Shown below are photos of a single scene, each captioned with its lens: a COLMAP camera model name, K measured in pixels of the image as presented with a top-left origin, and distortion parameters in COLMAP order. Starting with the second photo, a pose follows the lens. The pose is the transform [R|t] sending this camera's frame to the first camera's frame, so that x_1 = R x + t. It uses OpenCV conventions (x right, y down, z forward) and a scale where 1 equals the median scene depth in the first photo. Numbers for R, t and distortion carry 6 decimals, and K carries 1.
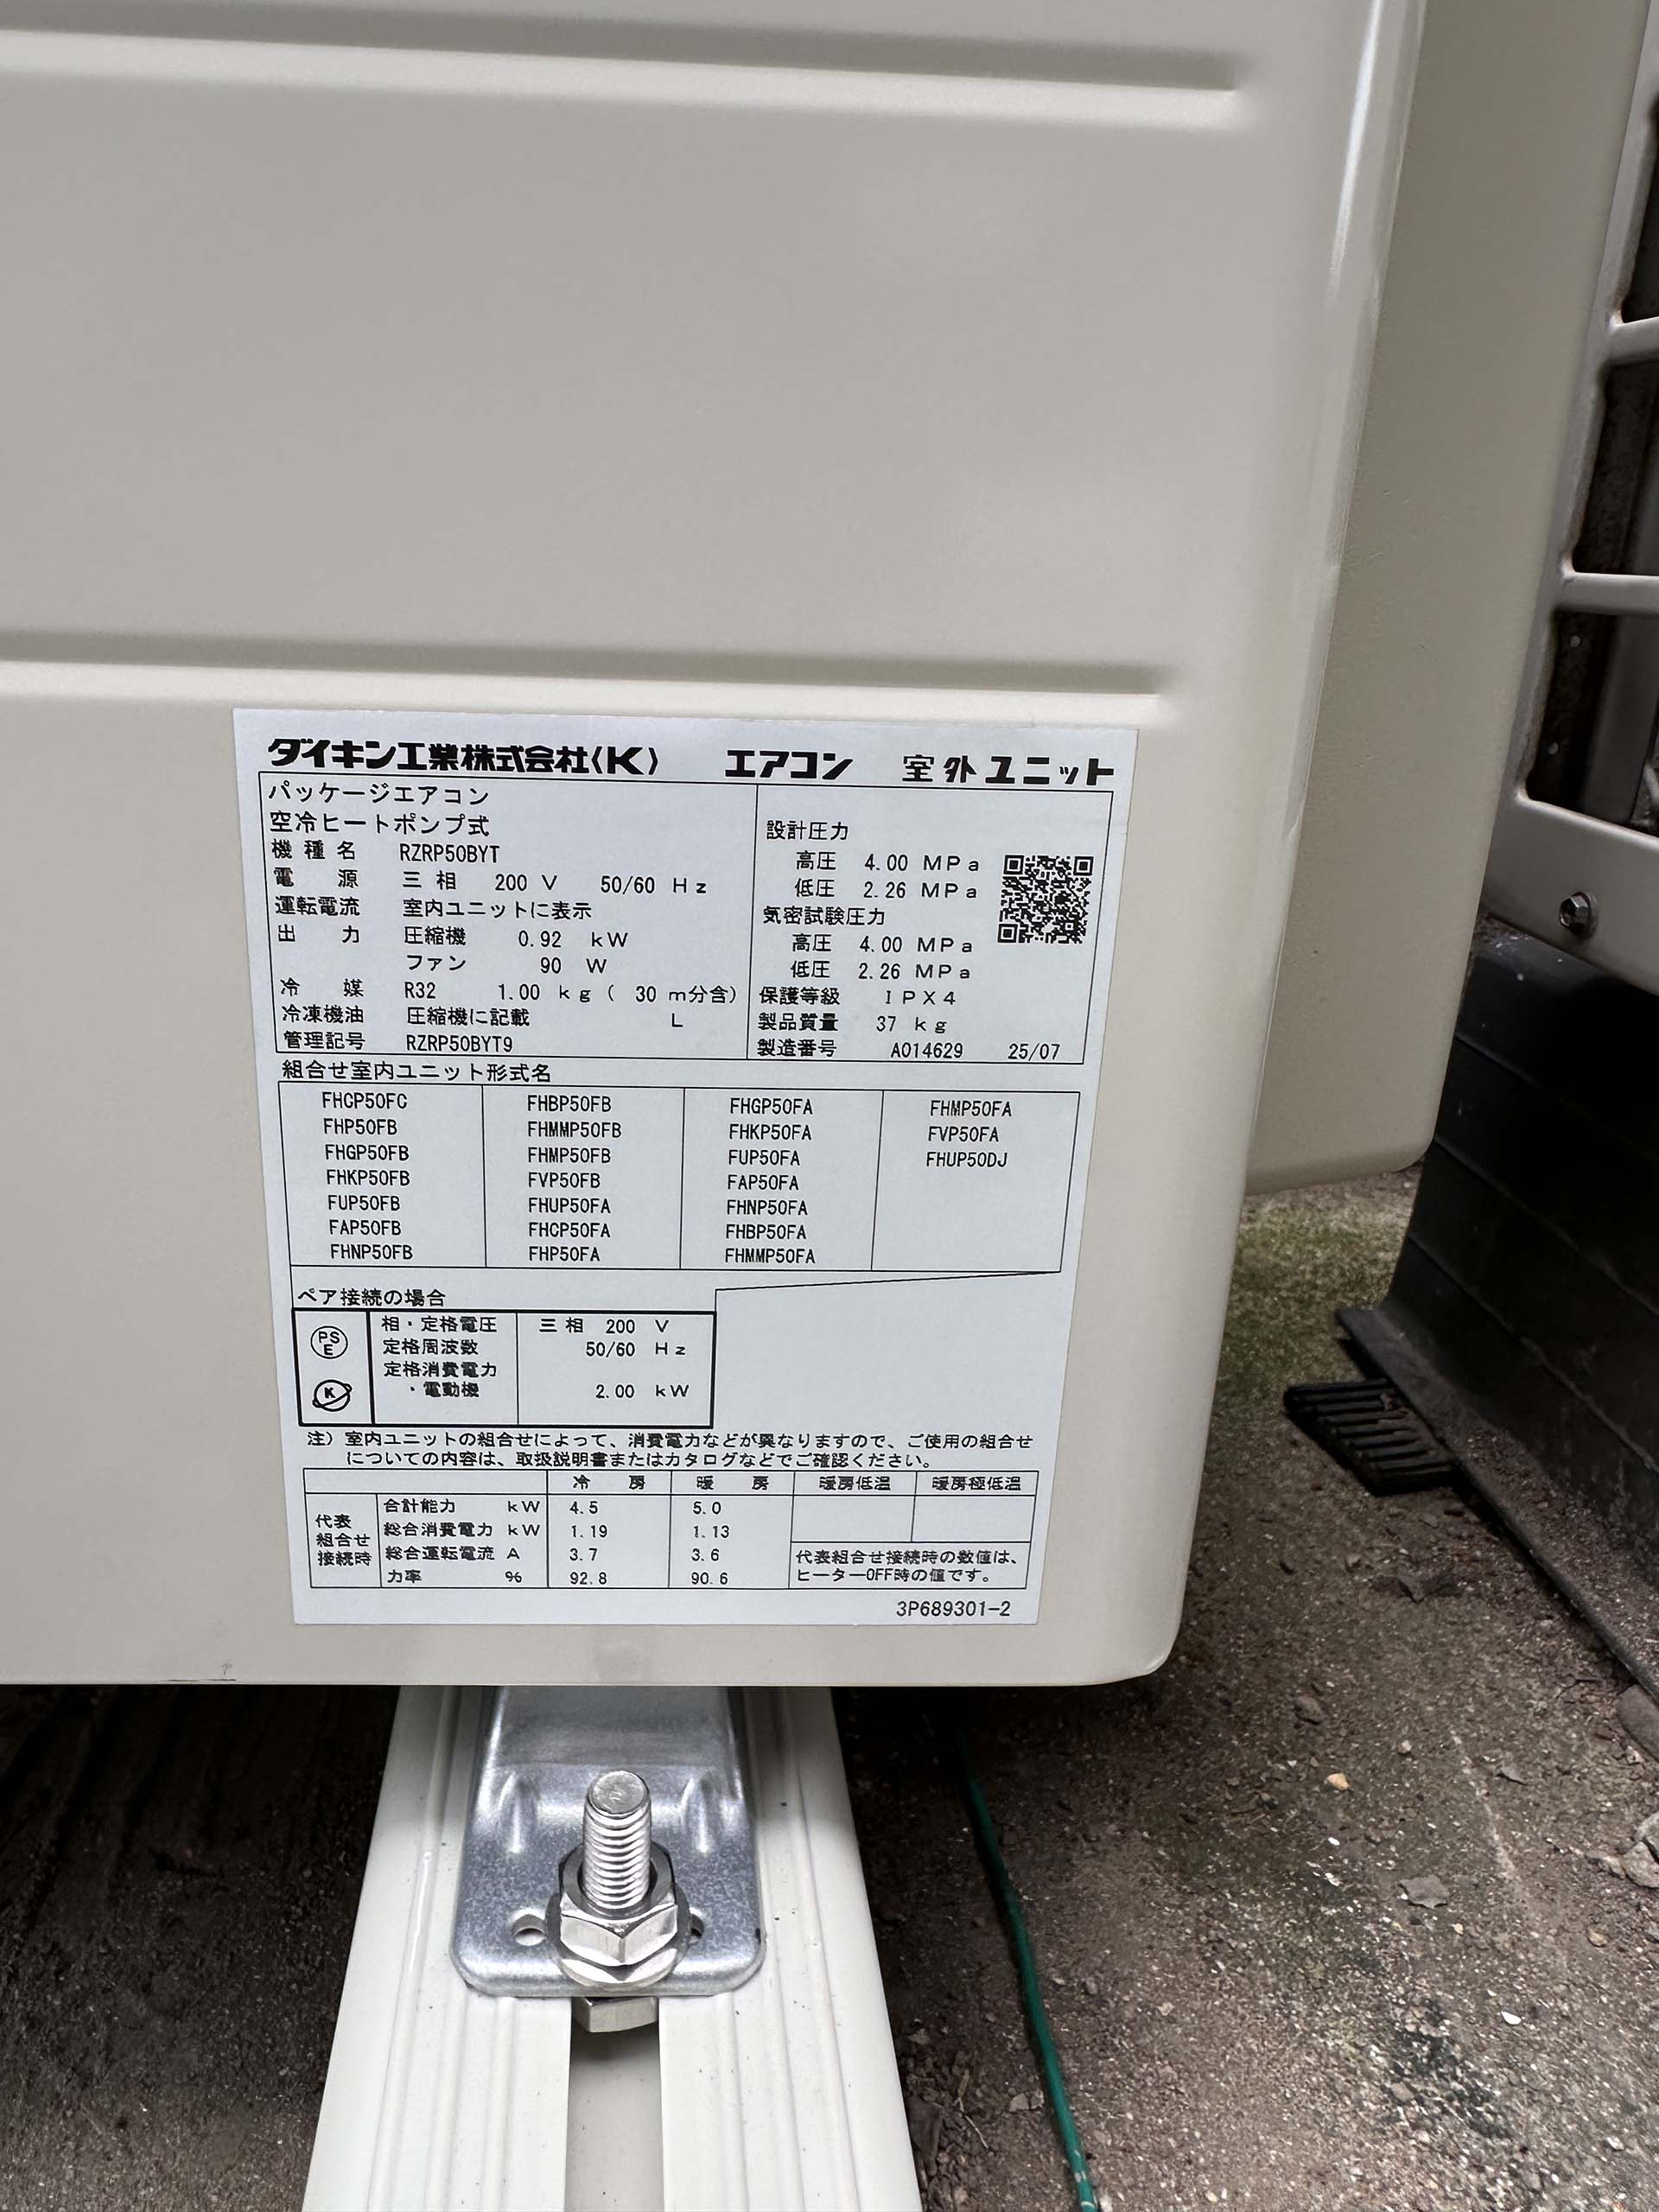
lens RADIAL K [[1658.4, 0, 811.8], [0, 1658.4, 1099.9], [0, 0, 1]] dist [0.016732, -0.029124]
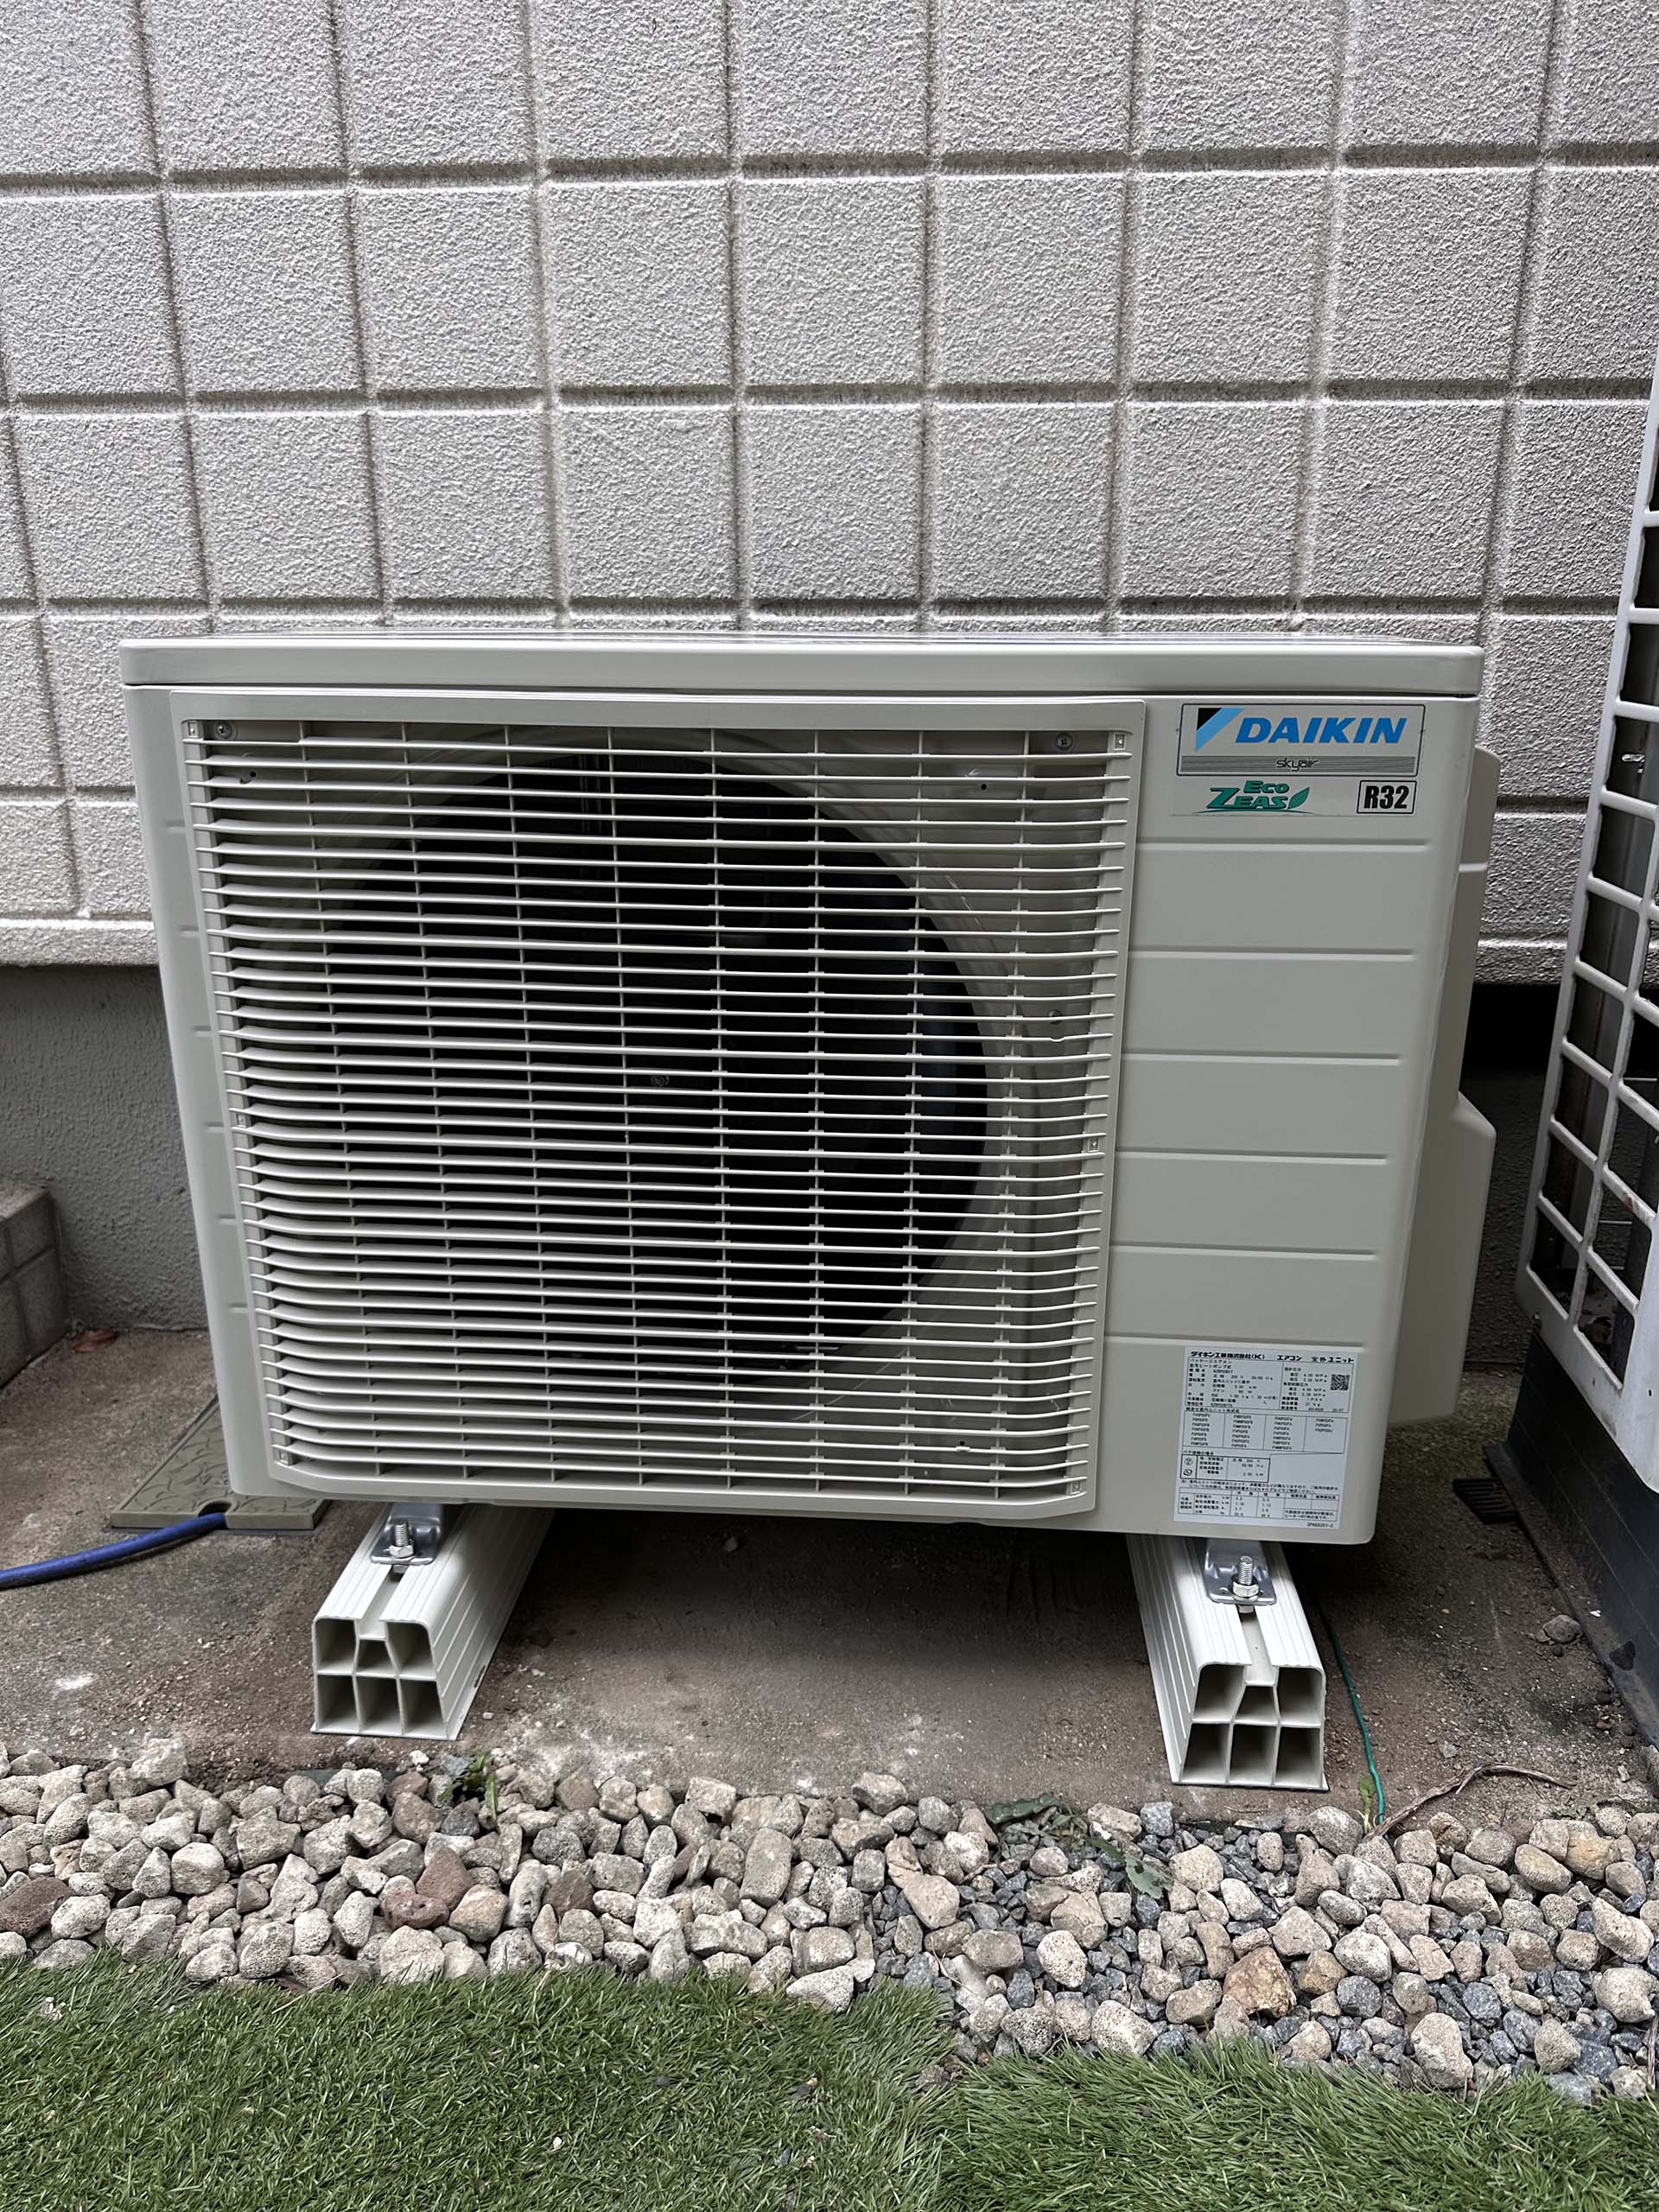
lens RADIAL K [[1658.4, 0, 829.3], [0, 1658.4, 1118.4], [0, 0, 1]] dist [0.016732, -0.029124]
pose [[0.984167, 0.004769, -0.177180, -0.457320], [-0.009308, 0.999649, -0.024794, -0.715250], [0.176999, 0.026051, 0.983866, -3.924651]]
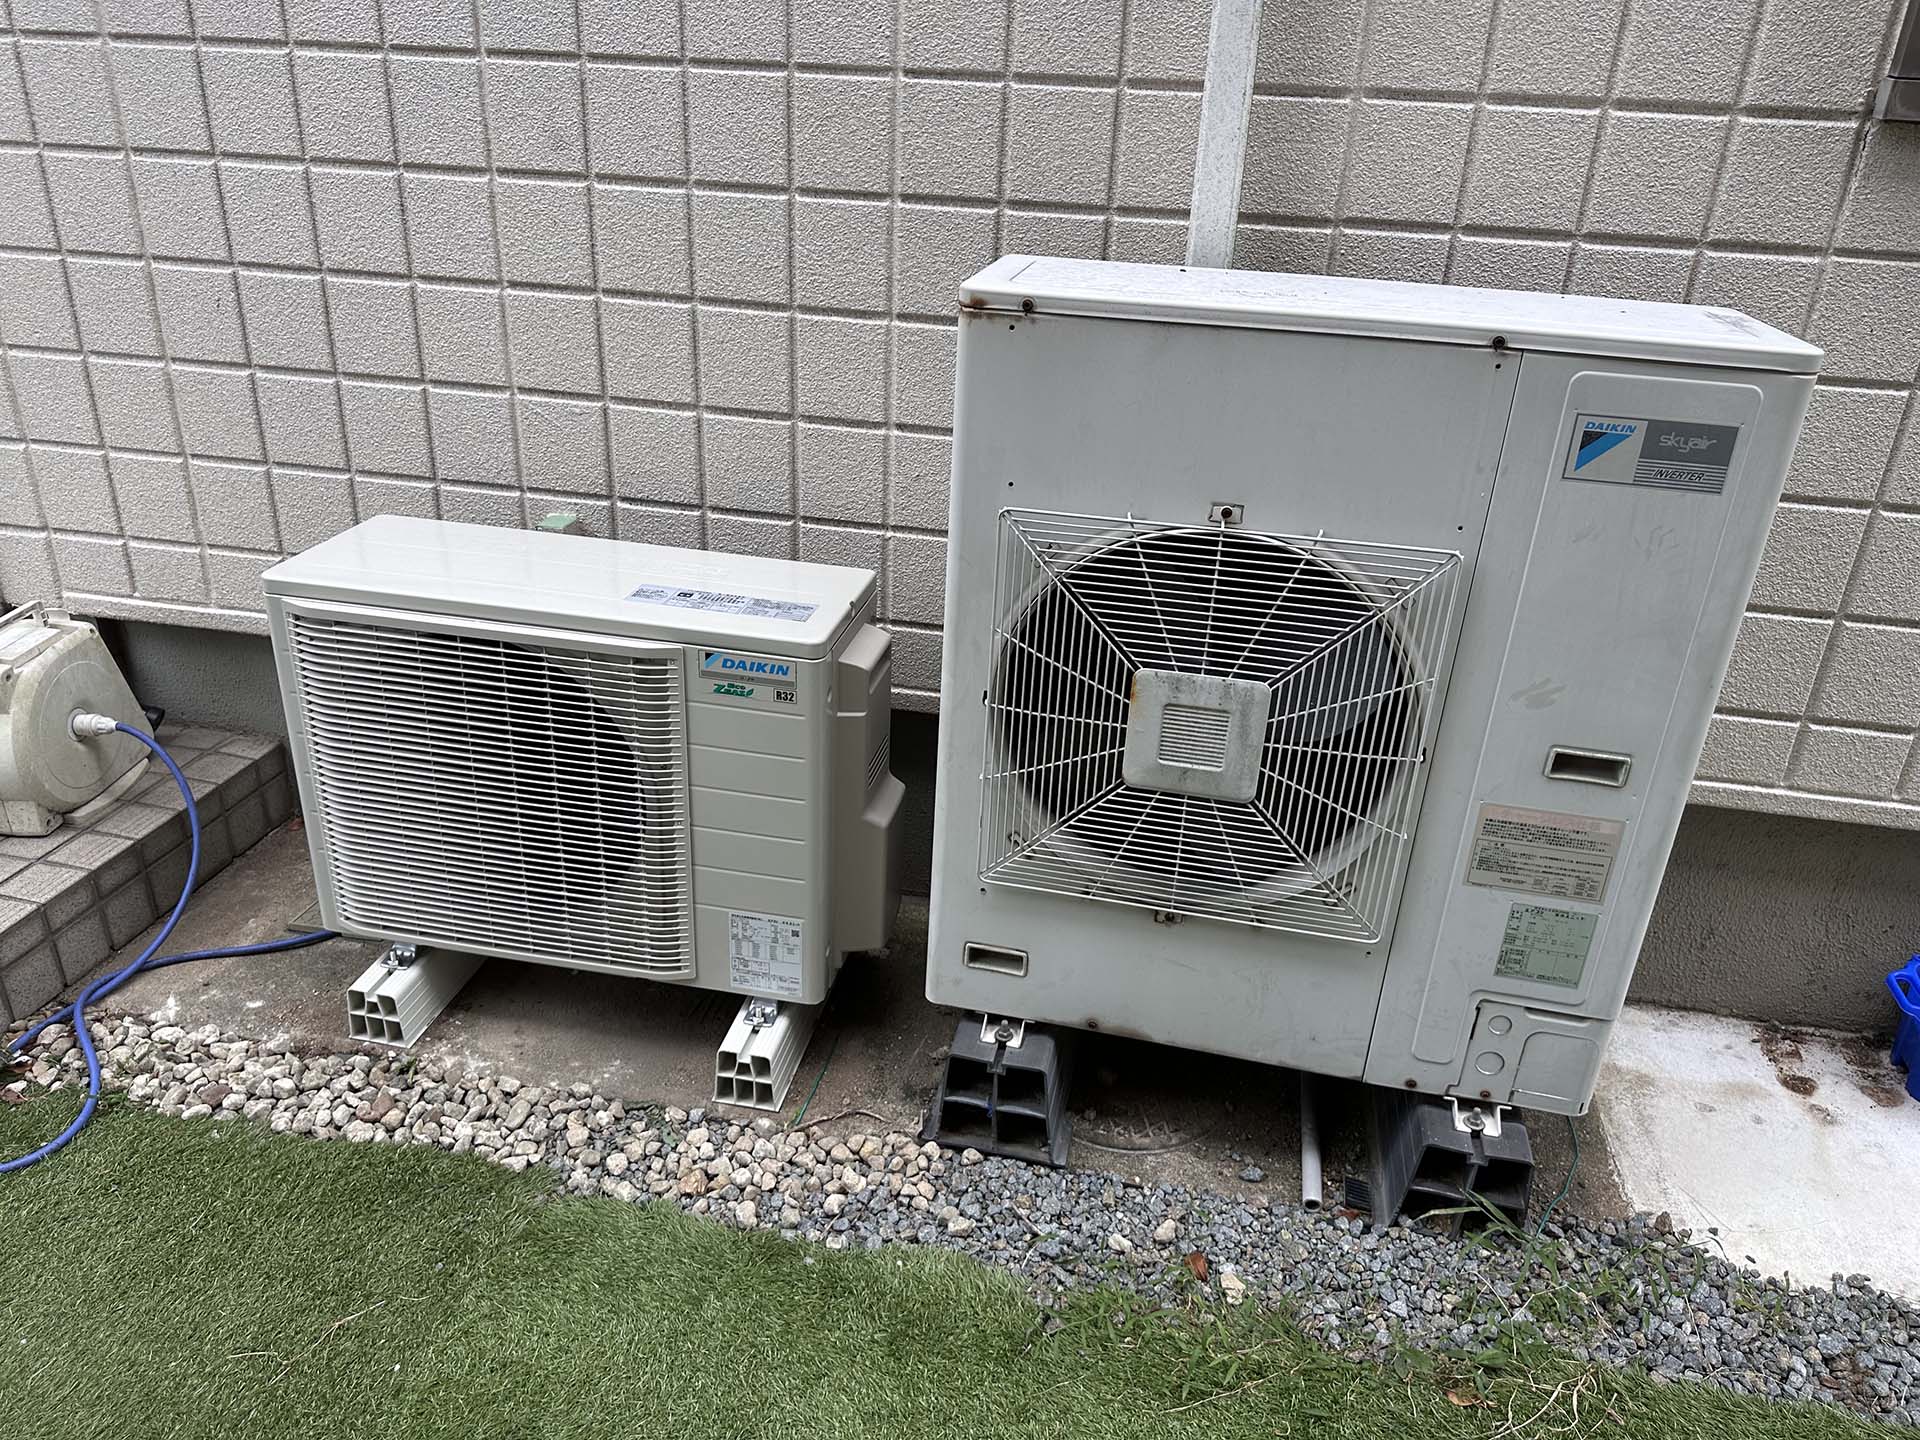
lens RADIAL K [[1439.5, 0, 967.2], [0, 1439.5, 727.1], [0, 0, 1]] dist [0.016732, -0.029124]
pose [[0.959429, 0.116163, -0.256911, 3.259116], [-0.091861, 0.990253, 0.104692, -2.399919], [0.266568, -0.076844, 0.960748, -7.201165]]
